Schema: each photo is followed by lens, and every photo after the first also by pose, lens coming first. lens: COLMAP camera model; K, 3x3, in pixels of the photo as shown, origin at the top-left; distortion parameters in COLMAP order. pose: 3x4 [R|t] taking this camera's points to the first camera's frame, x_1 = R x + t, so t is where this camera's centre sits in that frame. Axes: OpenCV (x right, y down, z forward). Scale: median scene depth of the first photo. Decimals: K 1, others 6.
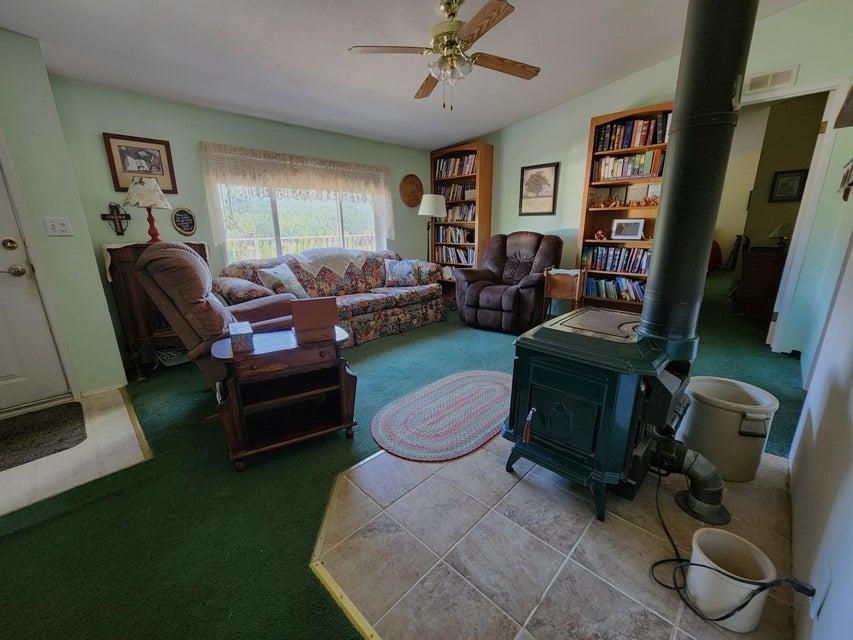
lens RADIAL K [[347.8, 0, 426.1], [0, 347.8, 318.6], [0, 0, 1]] dist [-0.010020, 0.000205]
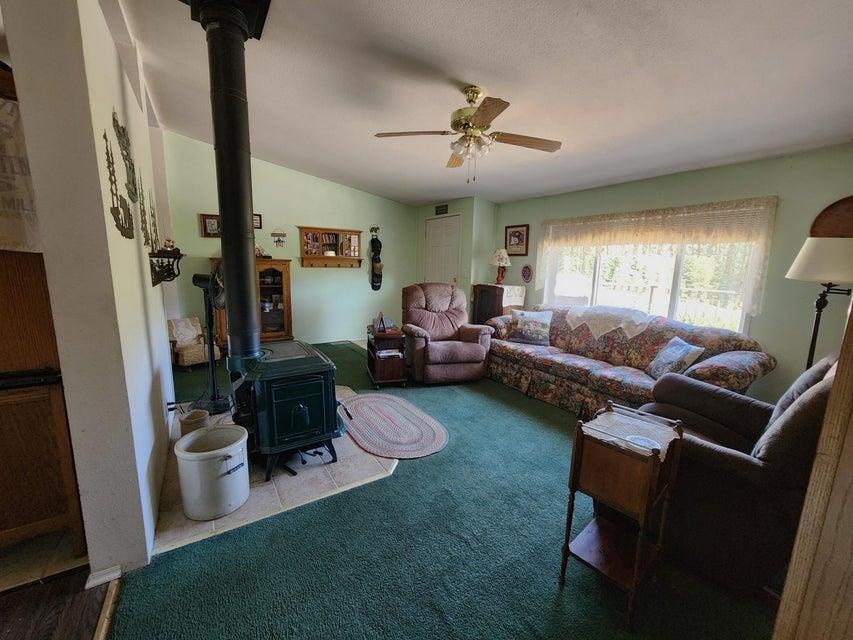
lens RADIAL K [[347.8, 0, 427.6], [0, 347.8, 321.1], [0, 0, 1]] dist [-0.010020, 0.000205]
pose [[-0.222917, 0.157260, -0.962069, 0.864234], [-0.280597, 0.934784, 0.217816, -0.285170], [0.933581, 0.318509, -0.164253, 0.878884]]
